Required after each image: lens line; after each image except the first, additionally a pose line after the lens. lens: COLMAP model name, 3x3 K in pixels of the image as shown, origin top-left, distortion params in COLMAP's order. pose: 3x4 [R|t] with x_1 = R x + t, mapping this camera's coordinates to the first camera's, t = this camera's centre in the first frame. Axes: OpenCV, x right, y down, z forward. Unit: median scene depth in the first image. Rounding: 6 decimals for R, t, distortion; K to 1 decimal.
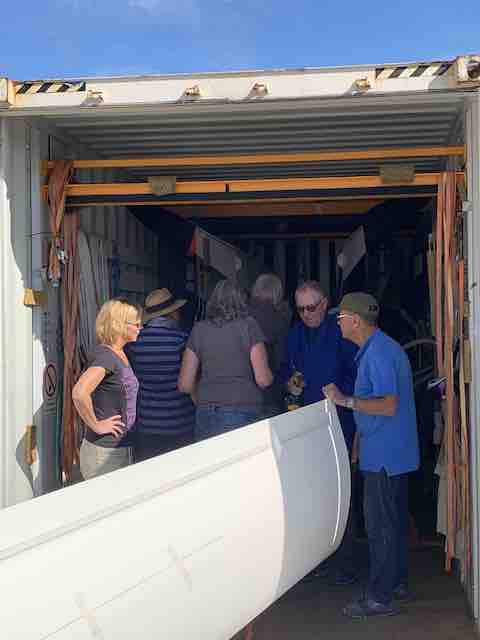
lens RADIAL K [[924.2, 0, 240.0], [0, 924.2, 320.0], [0, 0, 1]] dist [0.043213, -0.036616]
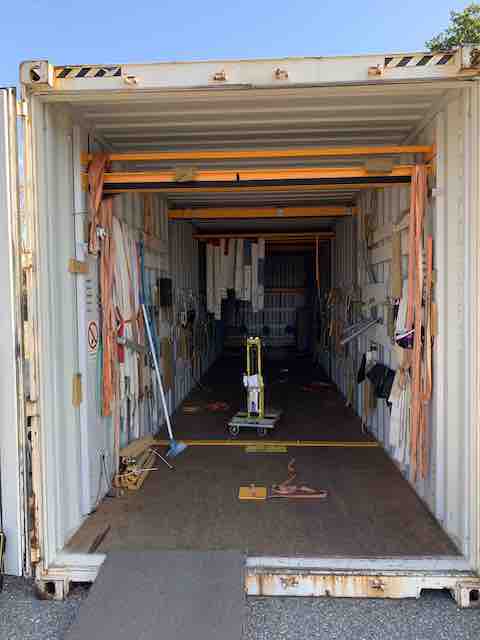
lens RADIAL K [[471.2, 0, 240.0], [0, 471.2, 320.0], [0, 0, 1]] dist [-0.009268, 0.000591]
pose [[0.995110, -0.005395, 0.098624, -0.074438], [0.000241, 0.998637, 0.052202, 0.013843], [-0.098771, -0.051923, 0.993755, 0.376258]]
